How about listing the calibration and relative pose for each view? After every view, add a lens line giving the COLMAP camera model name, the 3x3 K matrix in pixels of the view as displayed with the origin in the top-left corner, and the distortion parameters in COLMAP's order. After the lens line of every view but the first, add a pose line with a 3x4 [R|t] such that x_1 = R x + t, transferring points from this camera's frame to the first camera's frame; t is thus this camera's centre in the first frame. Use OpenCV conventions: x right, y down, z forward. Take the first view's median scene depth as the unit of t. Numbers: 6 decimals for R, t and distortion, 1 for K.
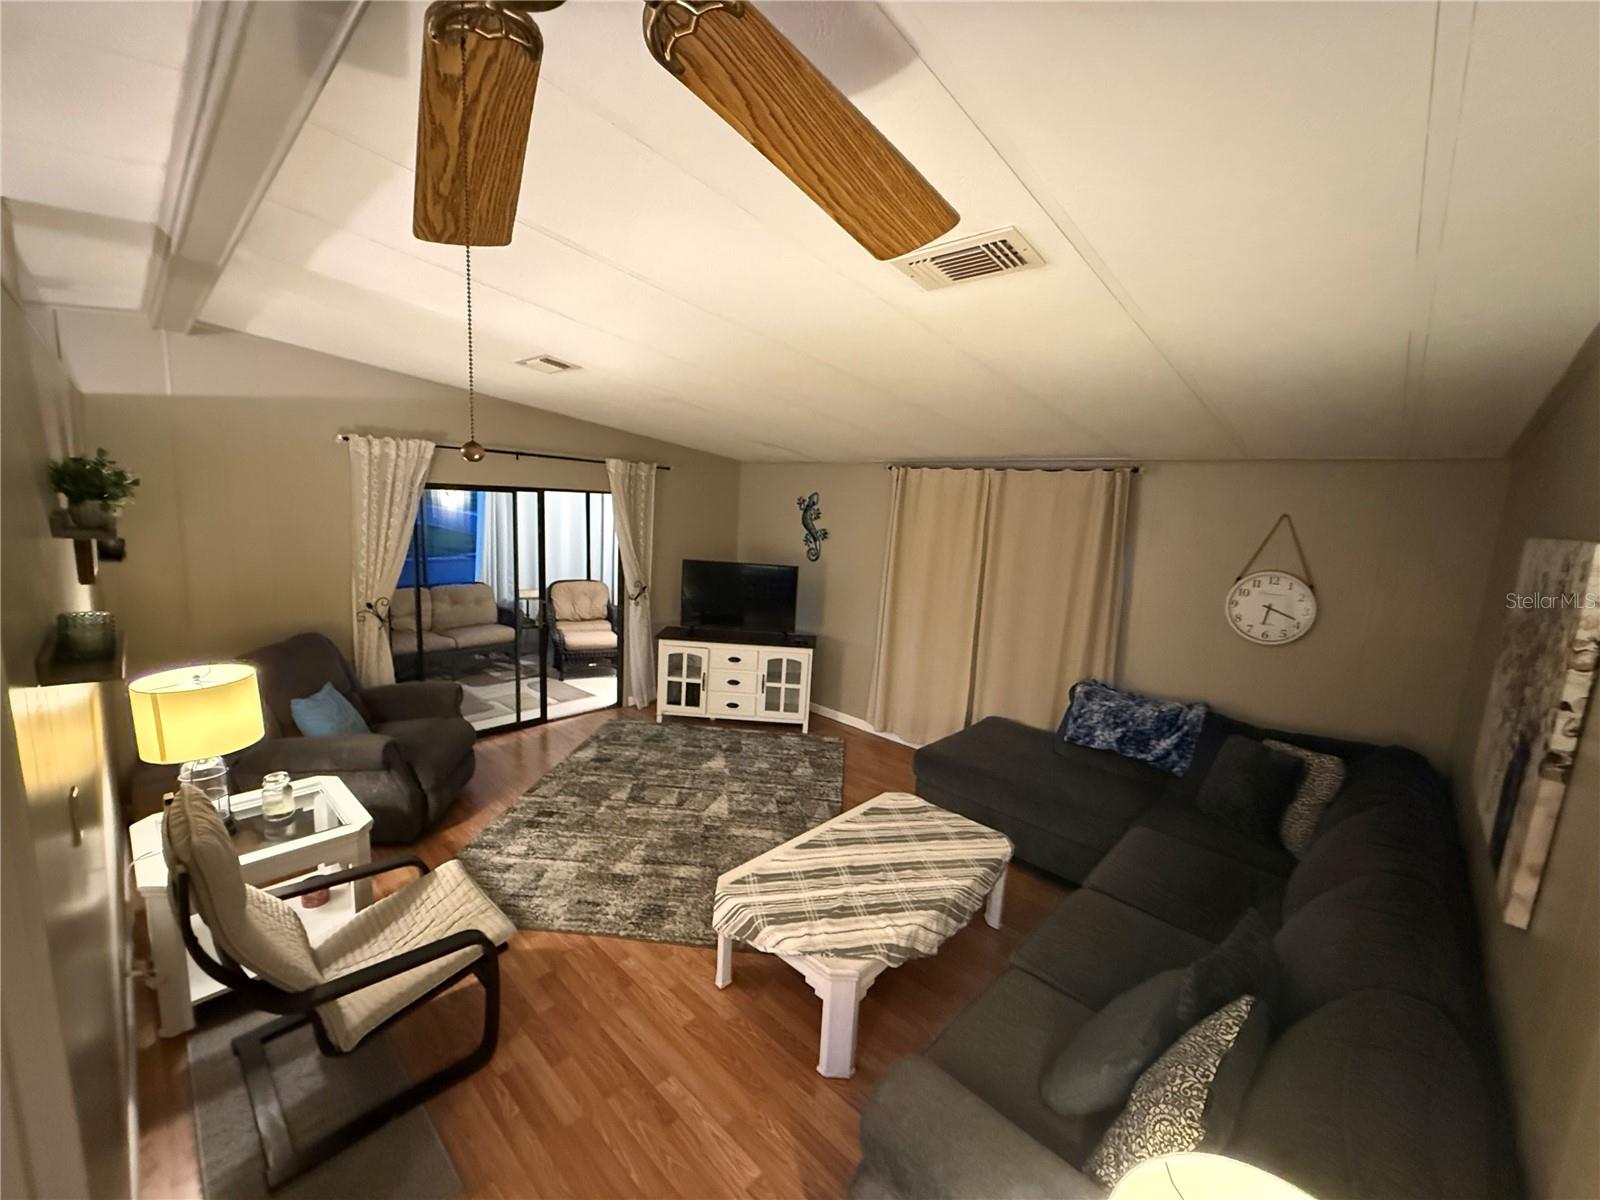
lens RADIAL K [[637.5, 0, 796.1], [0, 637.5, 599.9], [0, 0, 1]] dist [0.000264, -0.000183]
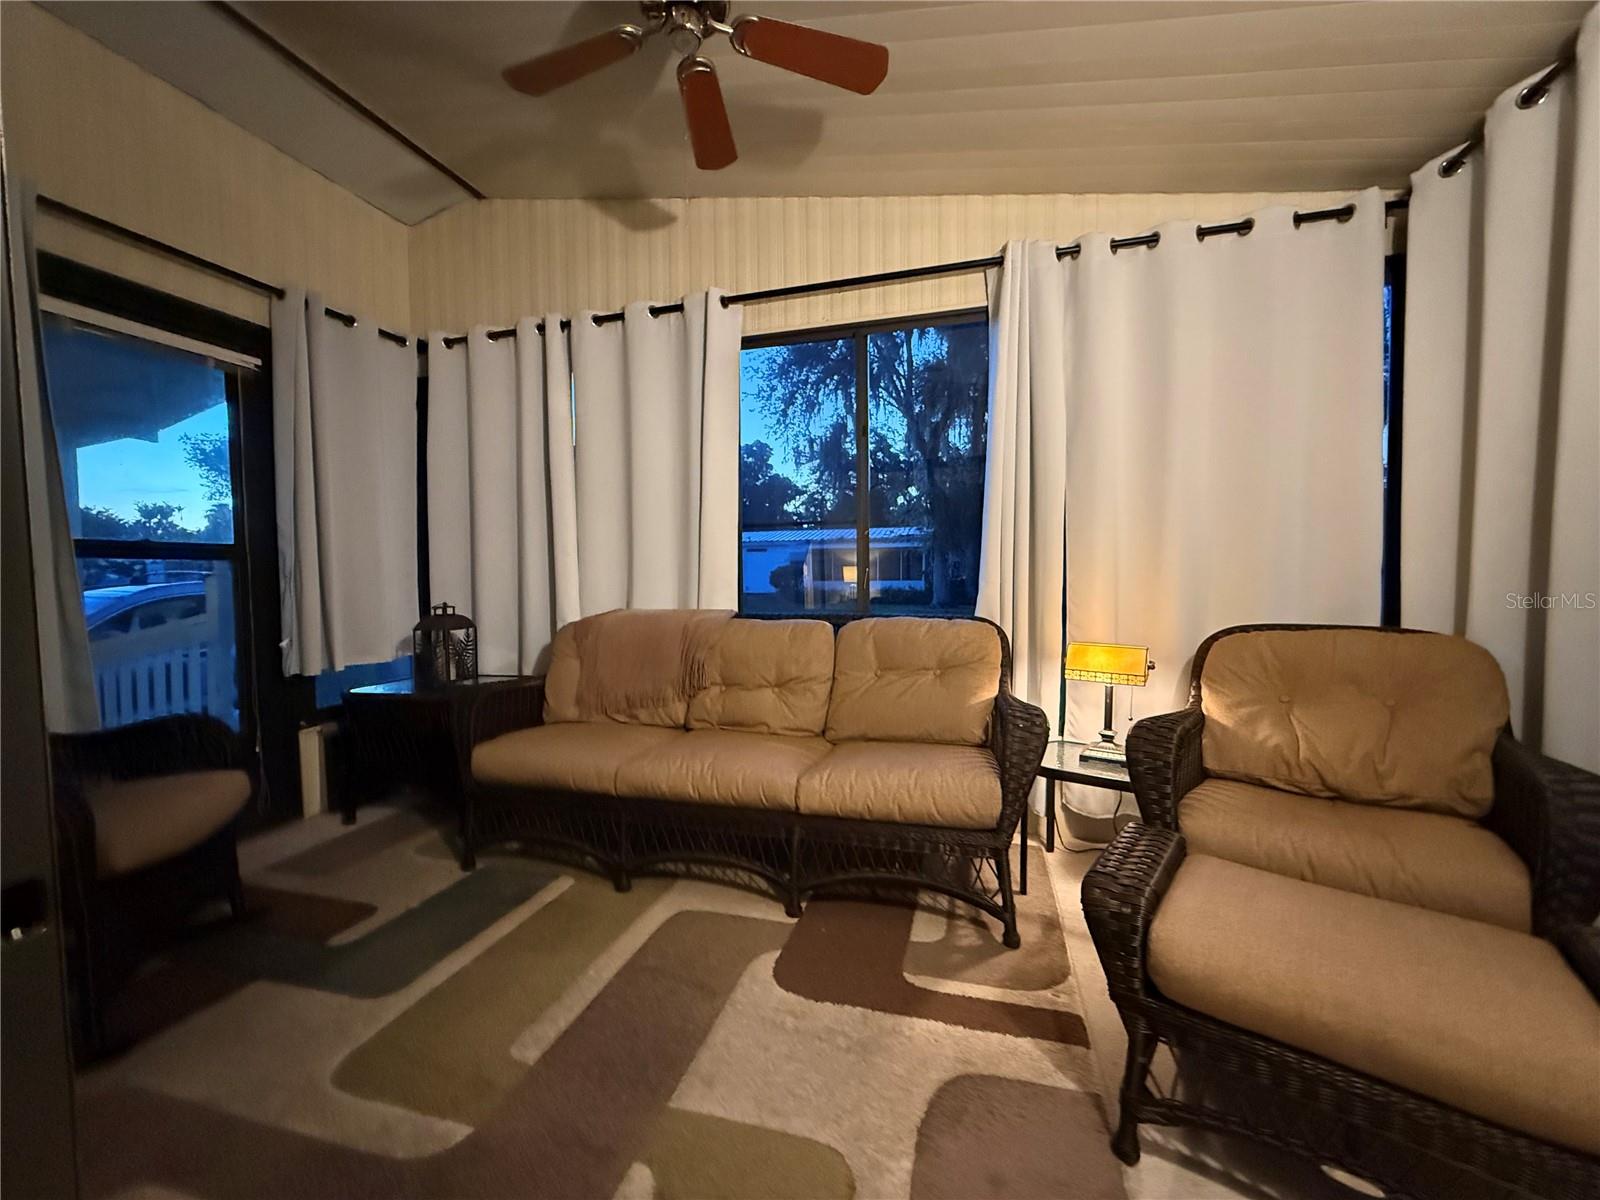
lens RADIAL K [[637.5, 0, 796.1], [0, 637.5, 599.9], [0, 0, 1]] dist [0.000264, -0.000183]
pose [[0.444874, -0.020648, -0.895355, -0.228943], [-0.090696, 0.993556, -0.067976, -0.004178], [0.890989, 0.111446, 0.440134, 0.762485]]
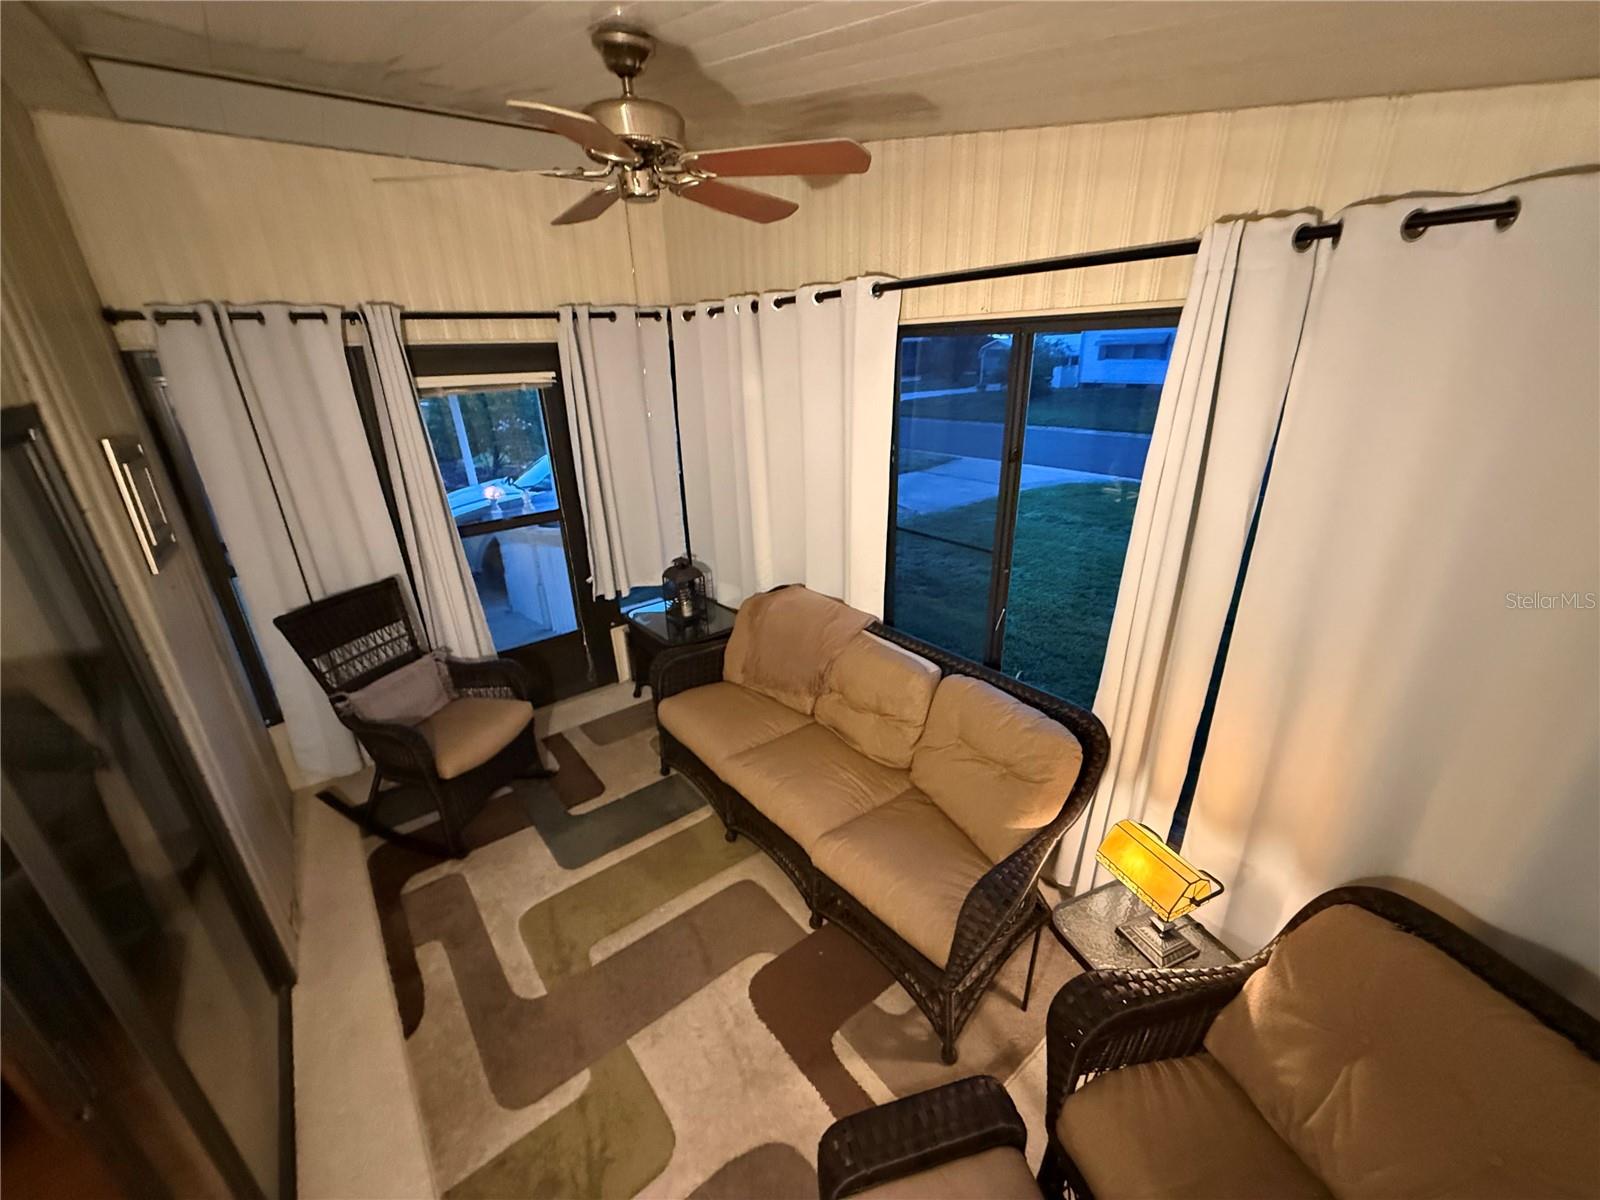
lens RADIAL K [[637.5, 0, 796.1], [0, 637.5, 599.9], [0, 0, 1]] dist [0.000264, -0.000183]
pose [[-0.162936, 0.319905, -0.933334, -0.214523], [-0.116200, 0.933170, 0.340135, -0.166726], [0.979770, 0.163874, -0.114874, 0.900793]]
